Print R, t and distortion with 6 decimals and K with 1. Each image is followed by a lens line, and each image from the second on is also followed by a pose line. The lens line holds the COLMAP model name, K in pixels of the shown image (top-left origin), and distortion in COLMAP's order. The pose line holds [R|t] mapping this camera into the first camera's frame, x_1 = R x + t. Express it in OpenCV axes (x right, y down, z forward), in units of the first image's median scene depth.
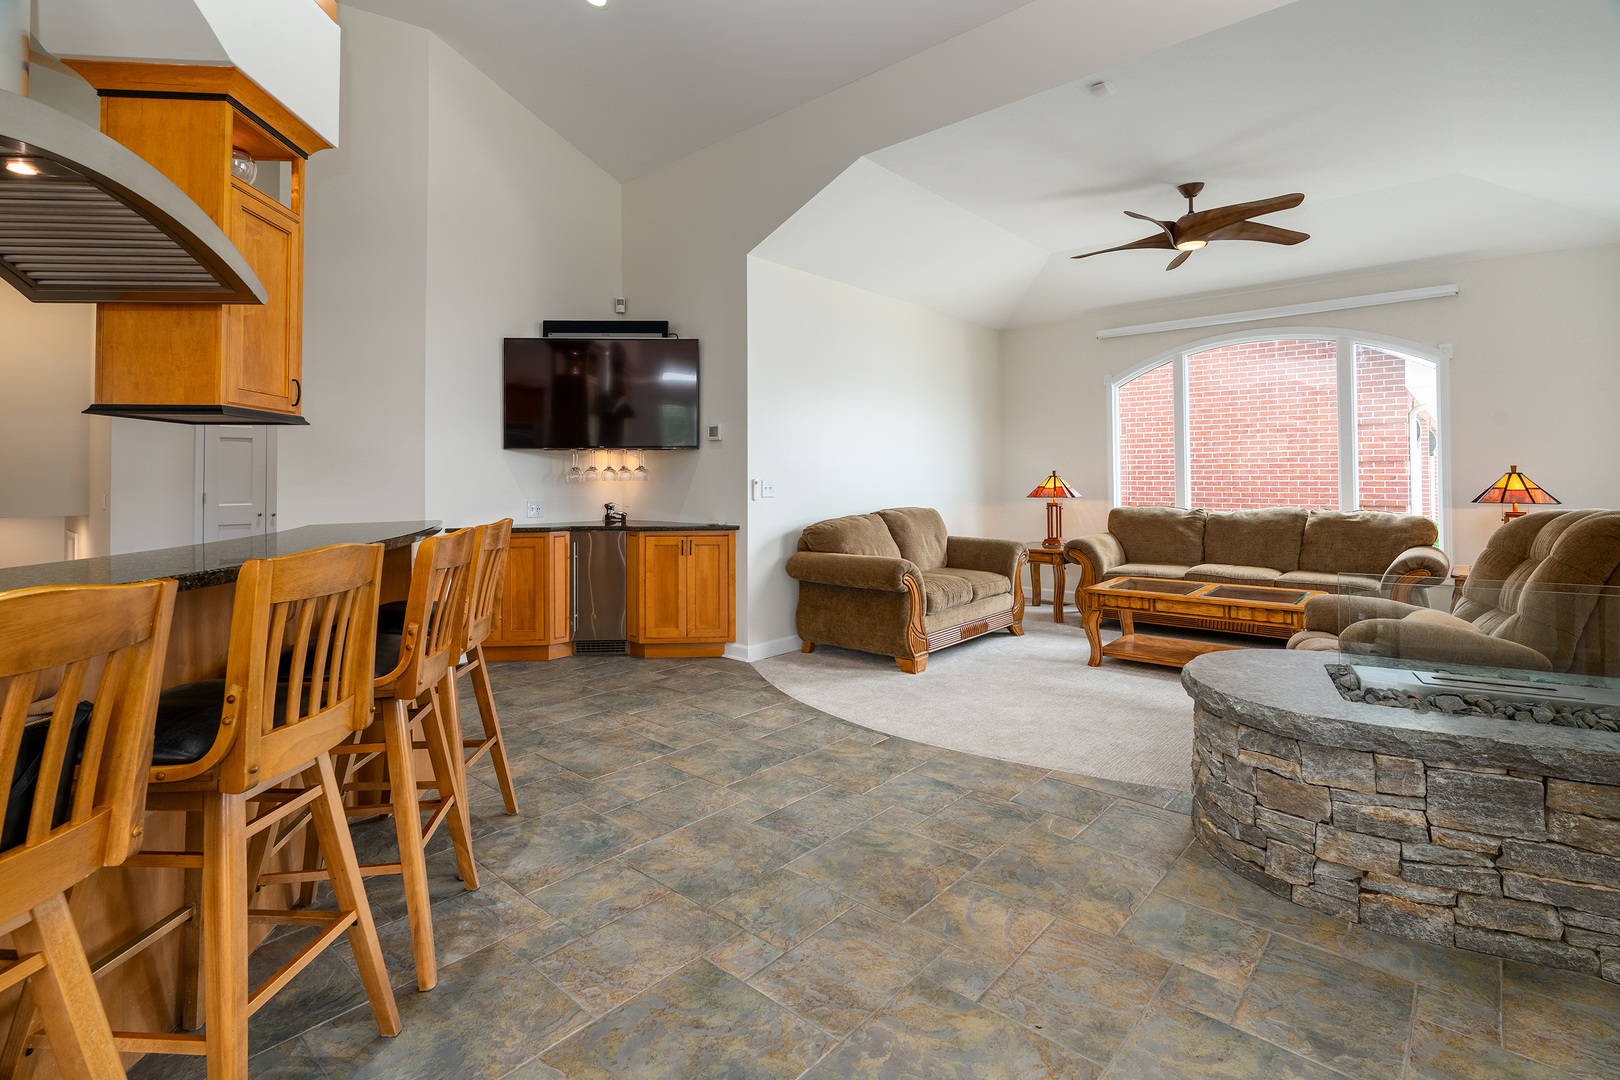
lens RADIAL K [[784.7, 0, 813.1], [0, 784.7, 458.1], [0, 0, 1]] dist [-0.000022, 0.000035]
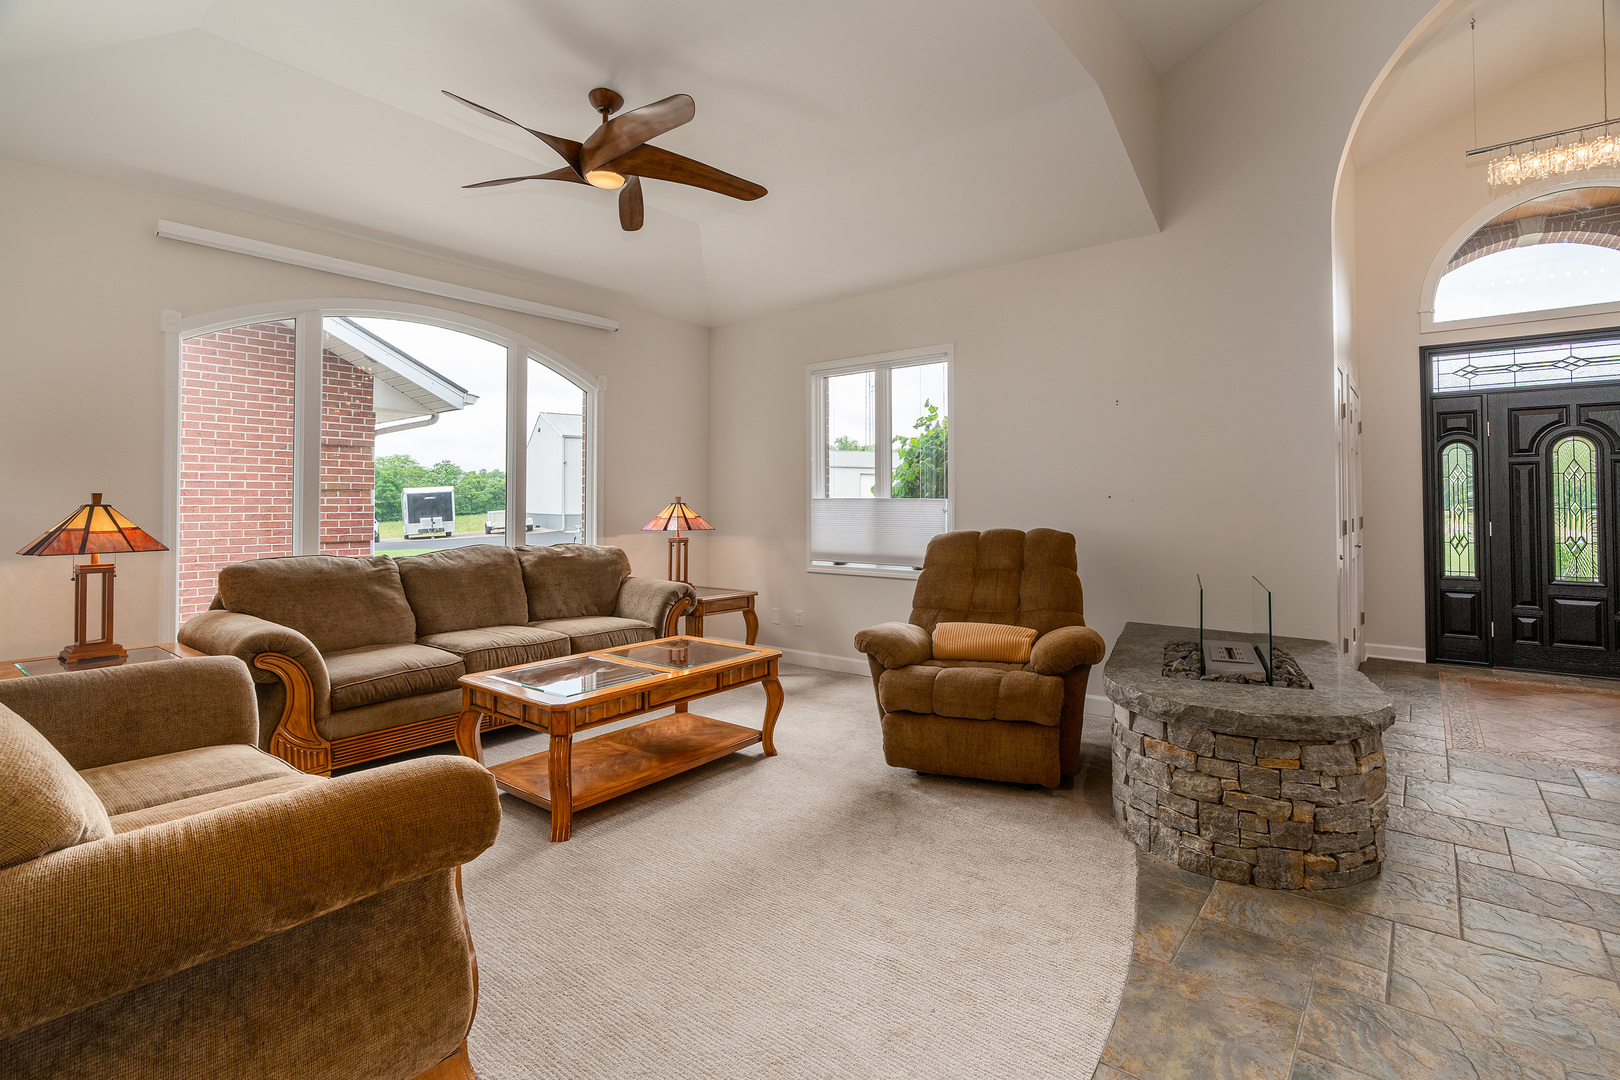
lens RADIAL K [[759.1, 0, 798.8], [0, 759.1, 508.4], [0, 0, 1]] dist [-0.000888, 0.000190]
pose [[-0.053230, -0.000240, 0.998582, -0.130361], [-0.021303, 0.999773, -0.000895, 0.014555], [-0.998355, -0.021320, -0.053223, 0.546761]]
